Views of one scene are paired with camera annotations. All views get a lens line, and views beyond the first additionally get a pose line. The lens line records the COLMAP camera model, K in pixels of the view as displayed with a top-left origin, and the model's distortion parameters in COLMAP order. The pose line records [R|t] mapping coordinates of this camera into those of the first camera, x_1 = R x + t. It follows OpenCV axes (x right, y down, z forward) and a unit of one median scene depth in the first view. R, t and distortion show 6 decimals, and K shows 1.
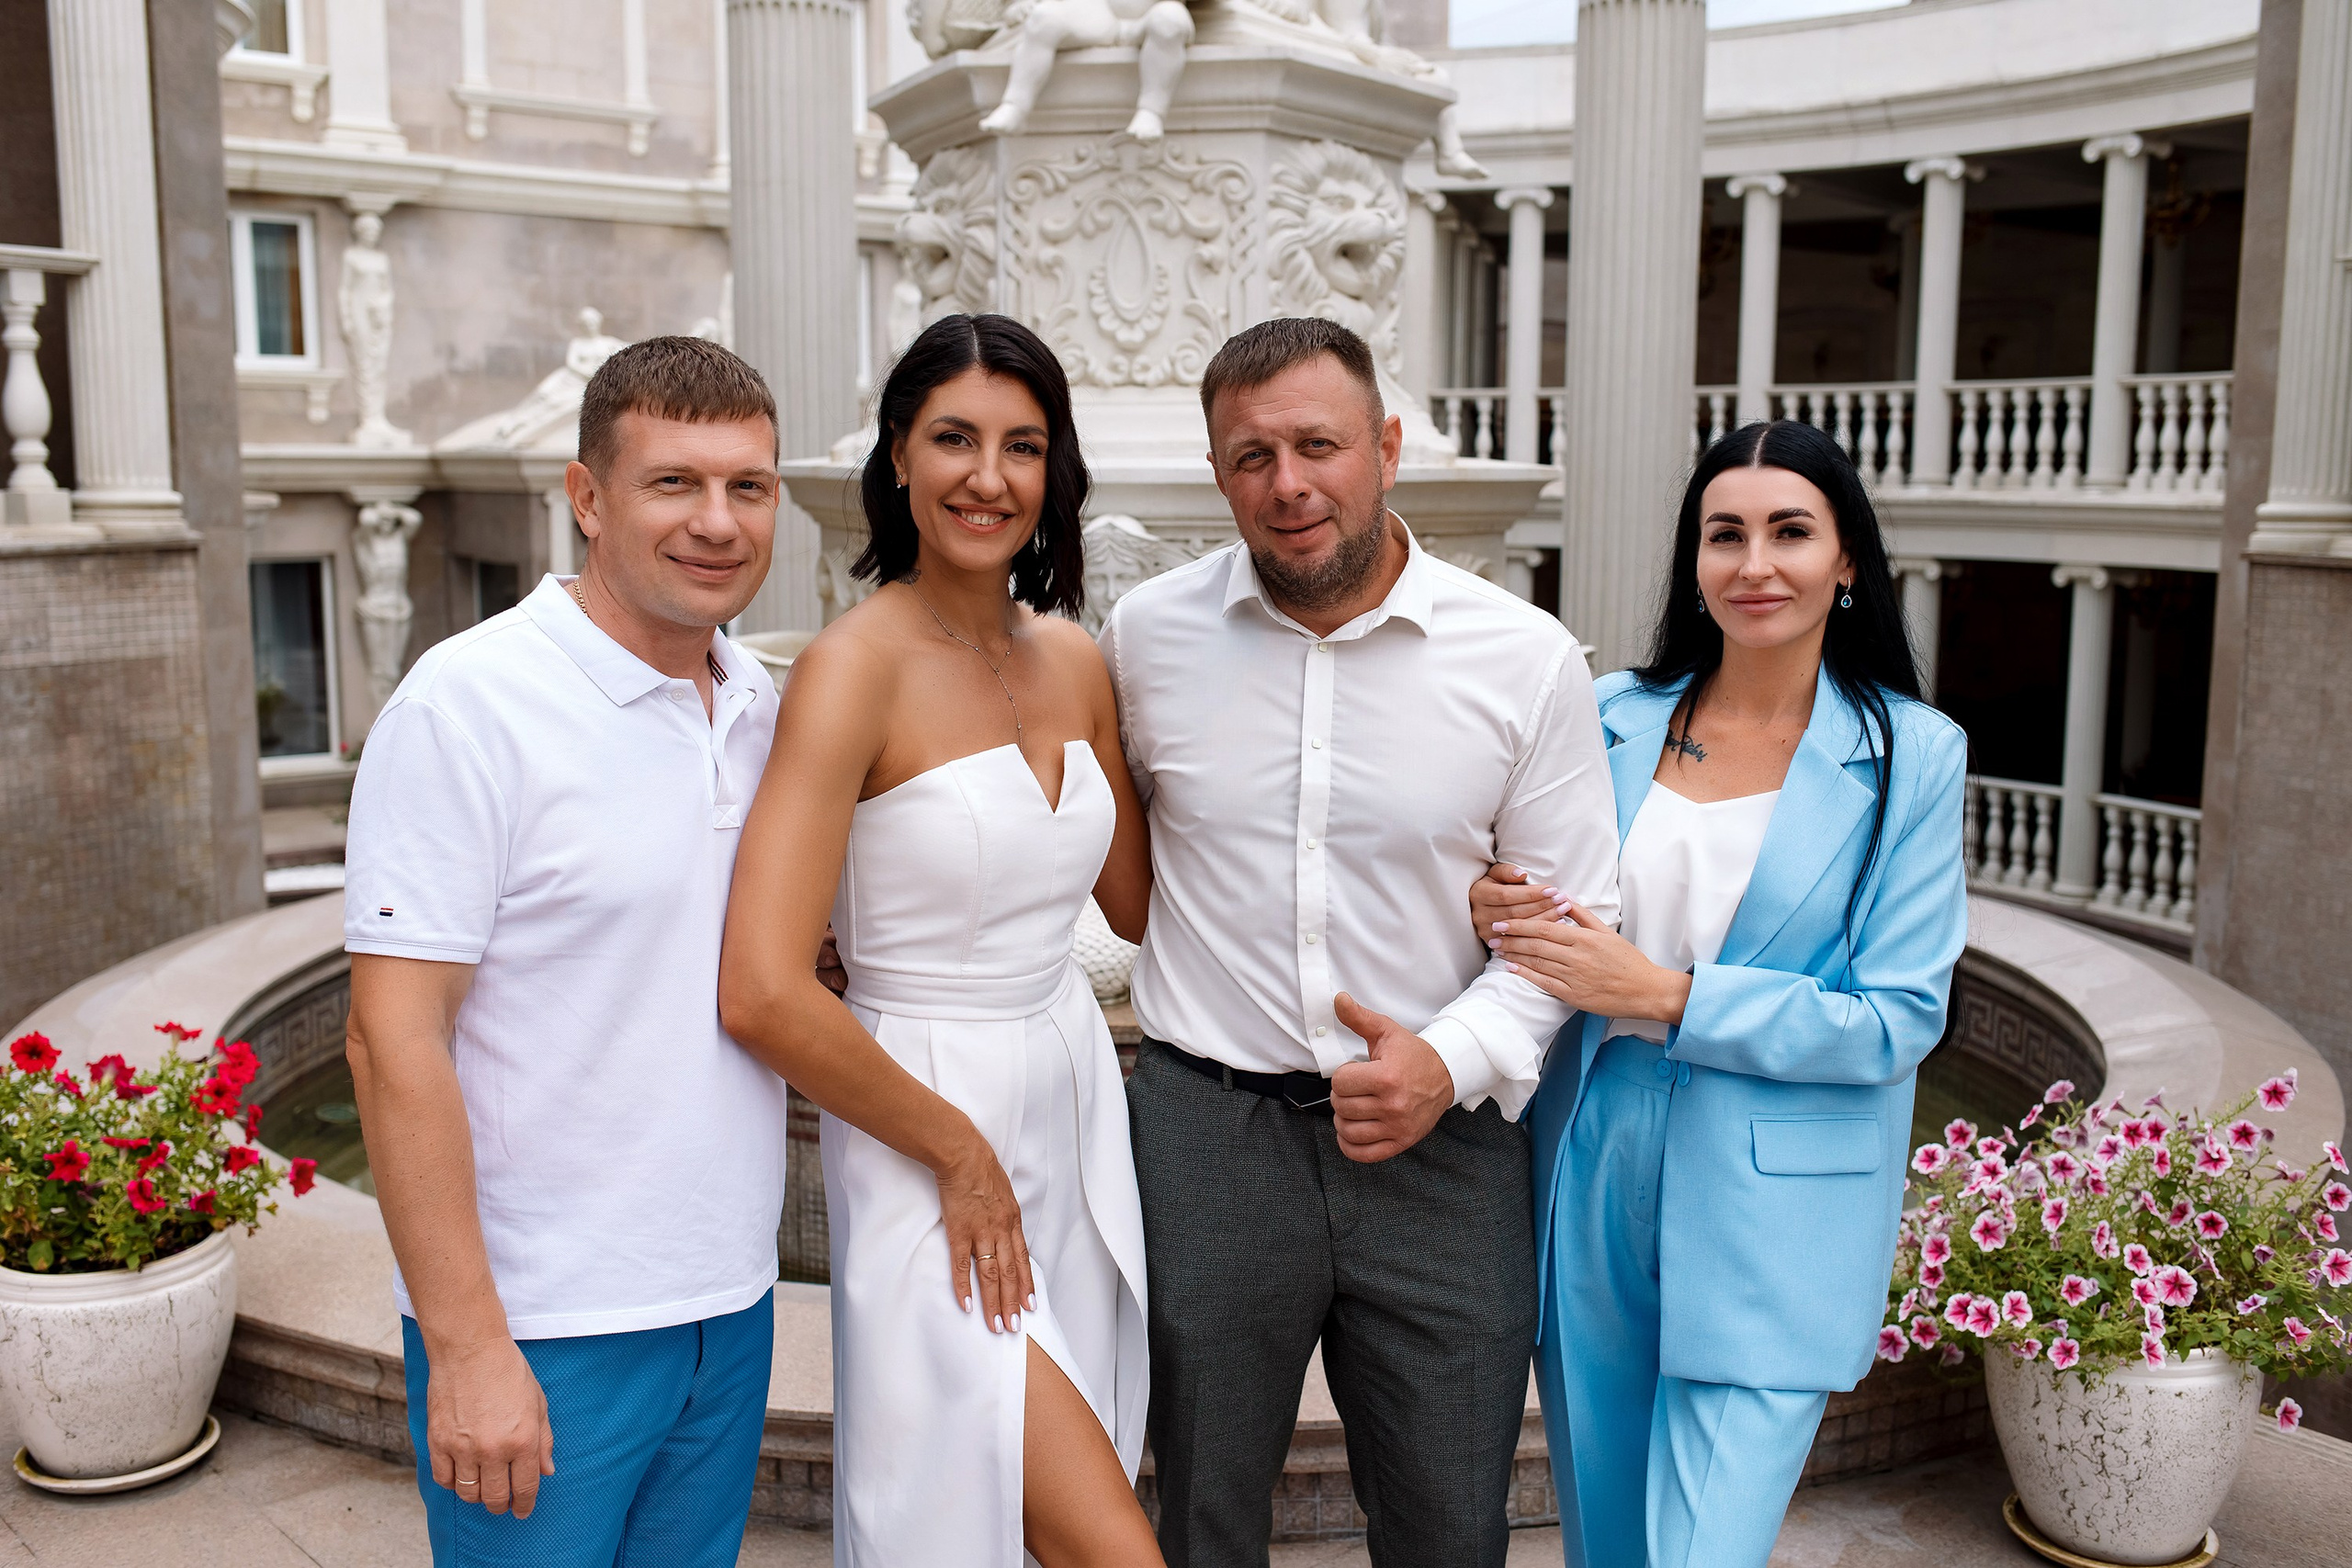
lens RADIAL K [[2398.8, 0, 1169.9], [0, 2398.8, 813.2], [0, 0, 1]] dist [0.009262, -0.011528]
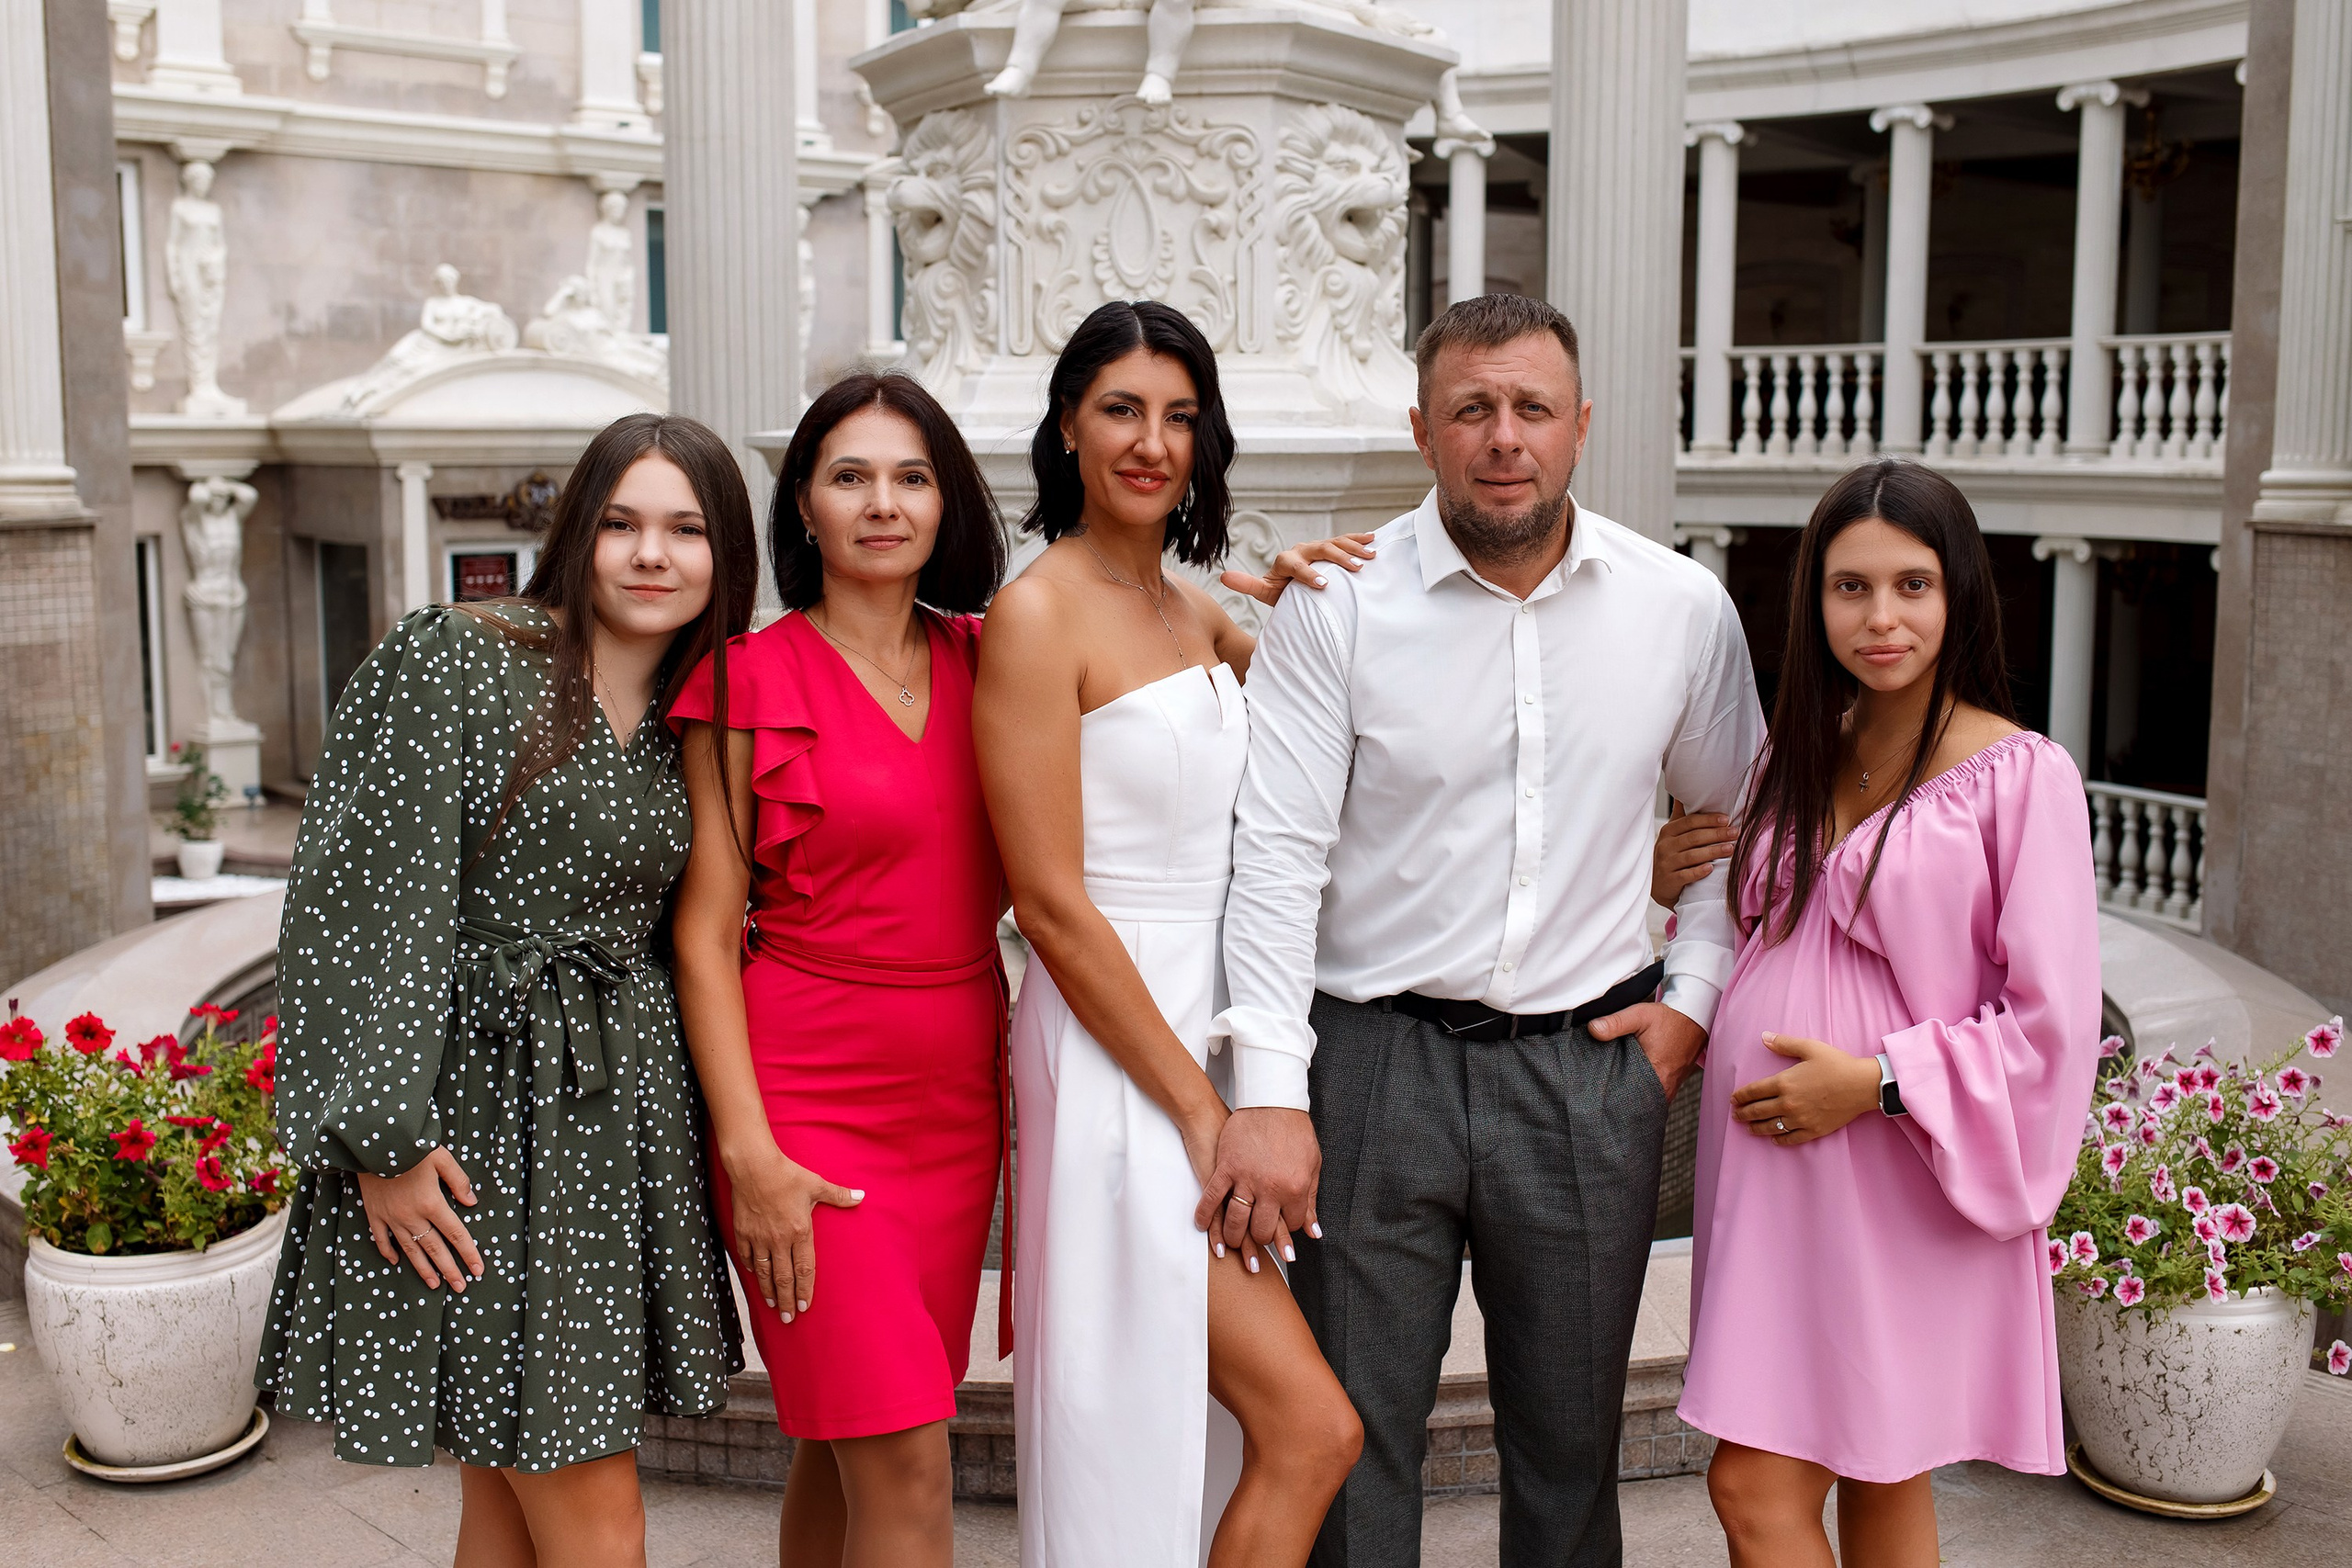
lens RADIAL K [[2688.0, 0, 1155.2], [0, 2688.0, 755.5], [0, 0, 1]] dist [0.015675, -0.025269]
pose [[0.998989, -0.008257, 0.044192, -0.056530], [0.009355, 0.999651, -0.024719, 0.011720], [-0.043972, 0.025107, 0.998717, -0.084831]]
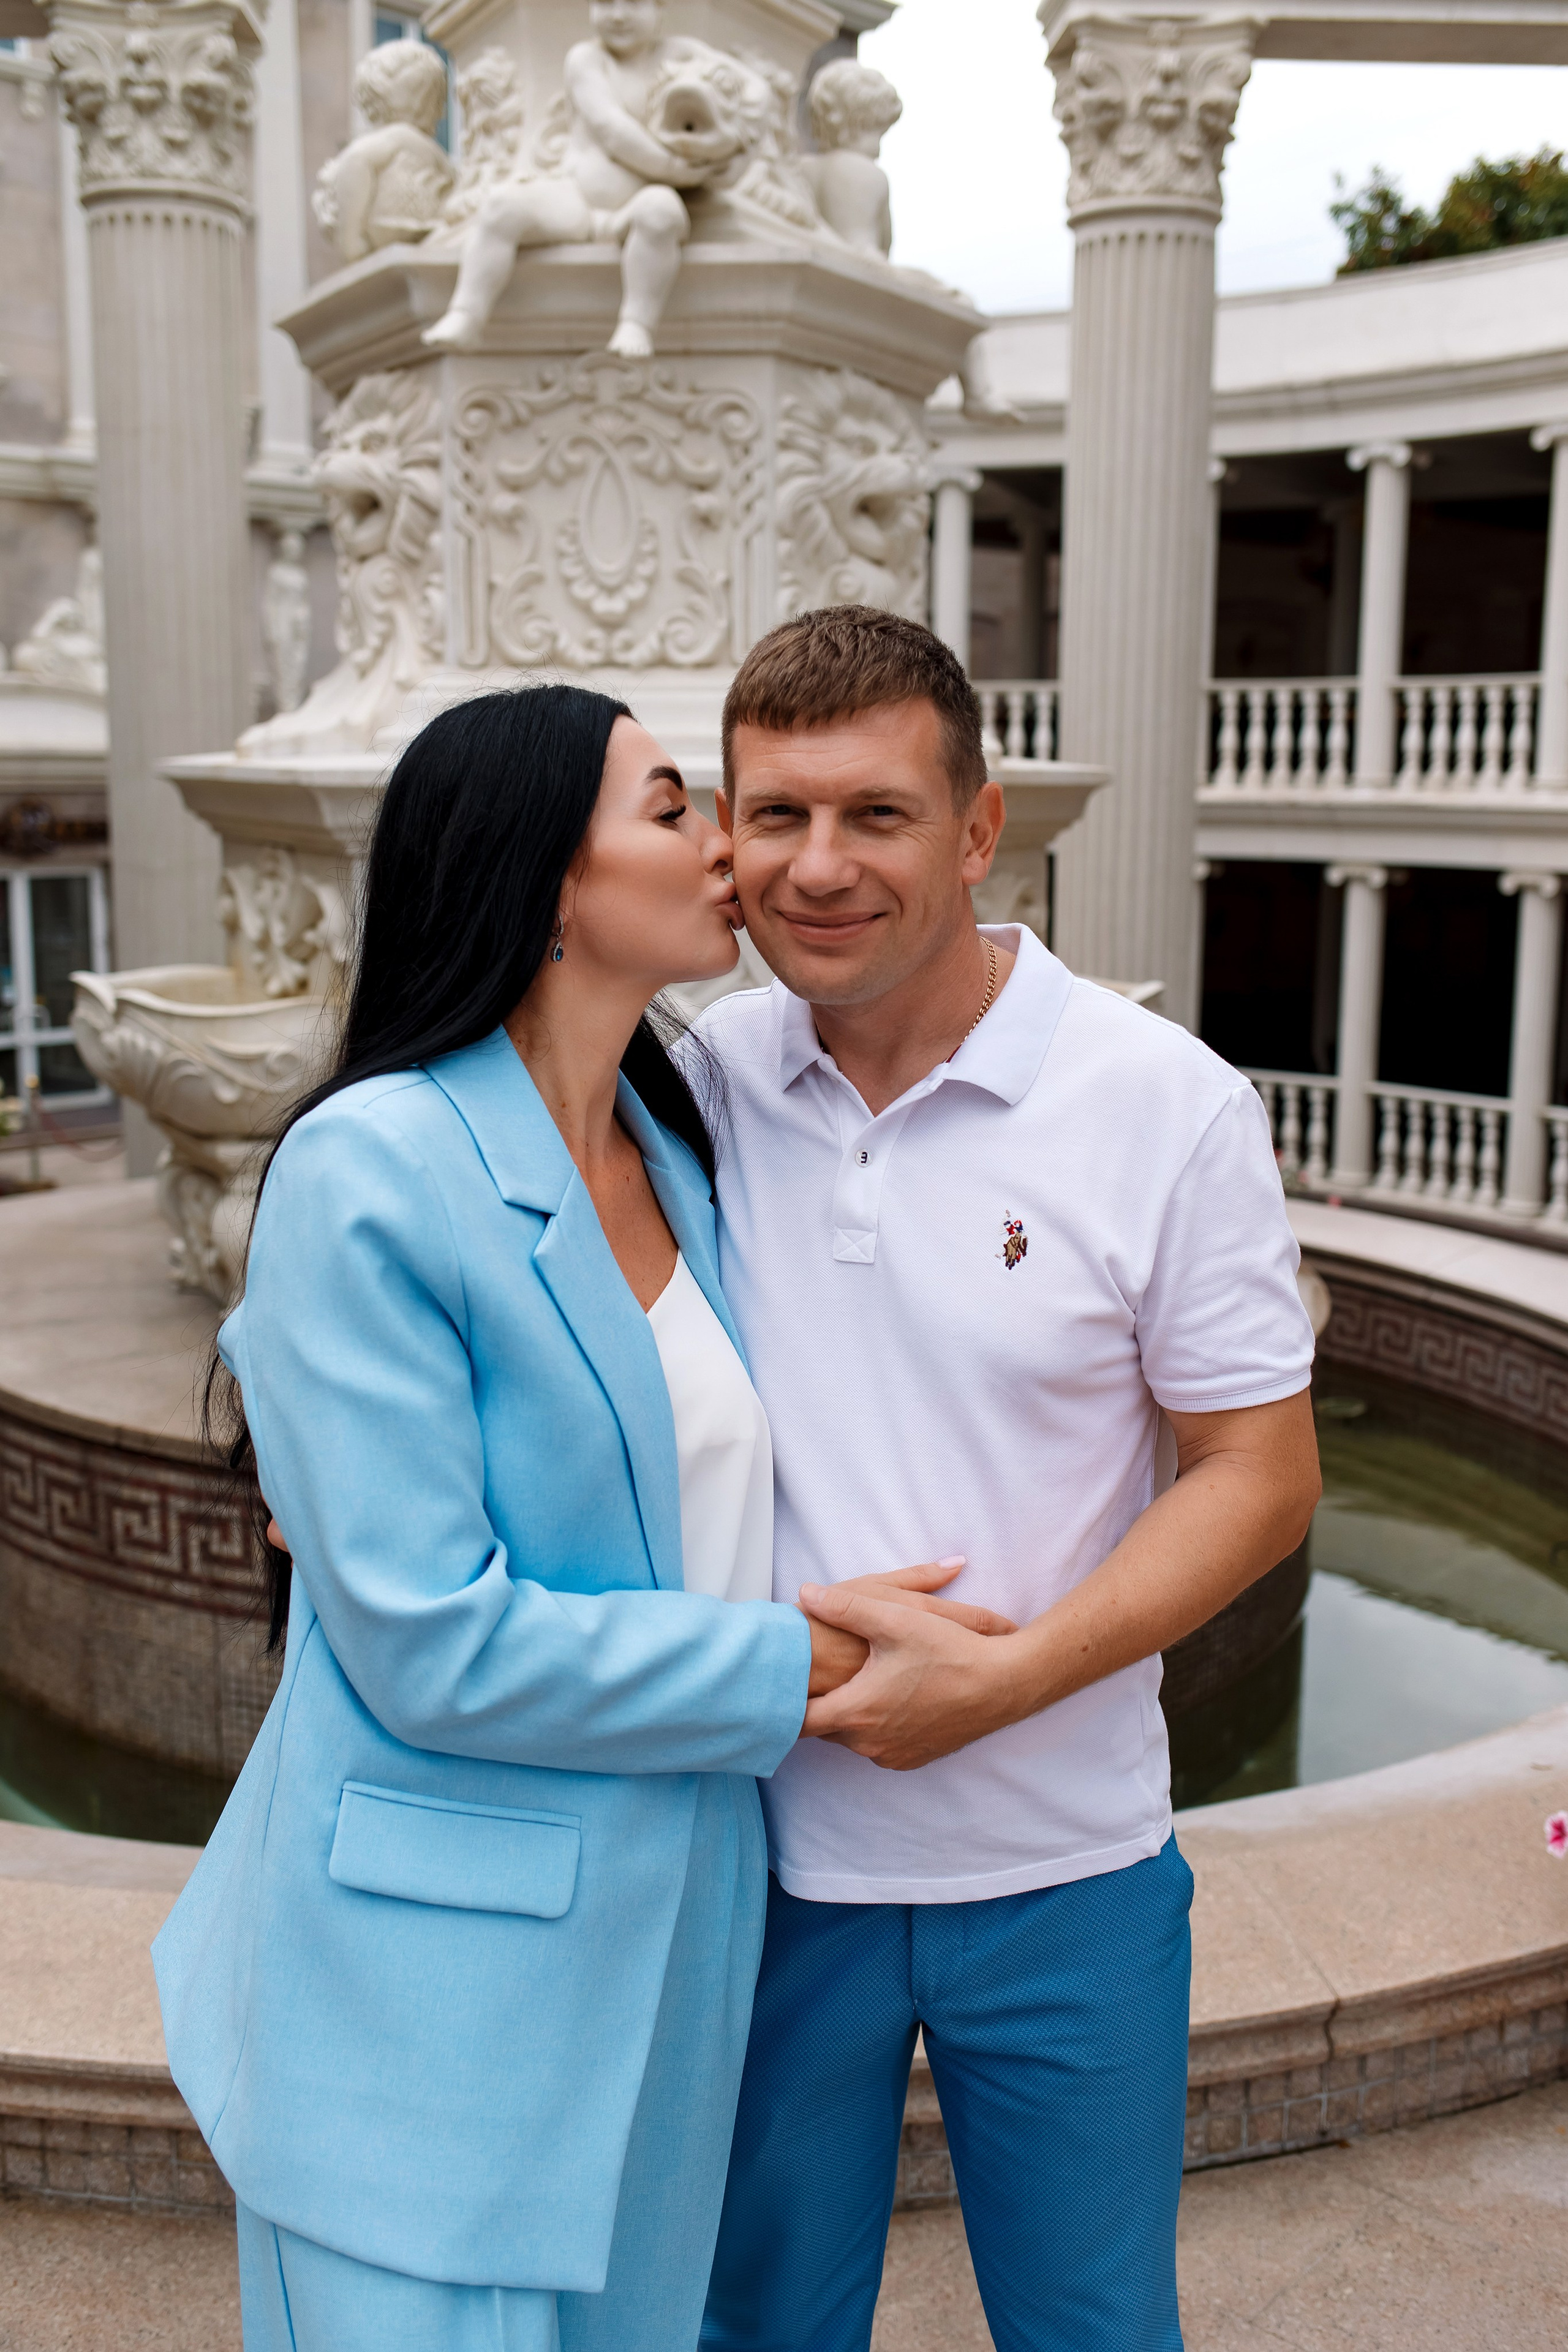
lens RADIAL K [[2399.0, 0, 779.6], [0, 2399.0, 1179.7], [0, 0, 1]] dist [0.009262, -0.011528]
pose [[0.995203, -0.013076, 0.096953, -0.039534], [0.010383, 0.999548, 0.028228, -0.025854], [-0.097278, -0.027086, 0.994889, 0.173110]]
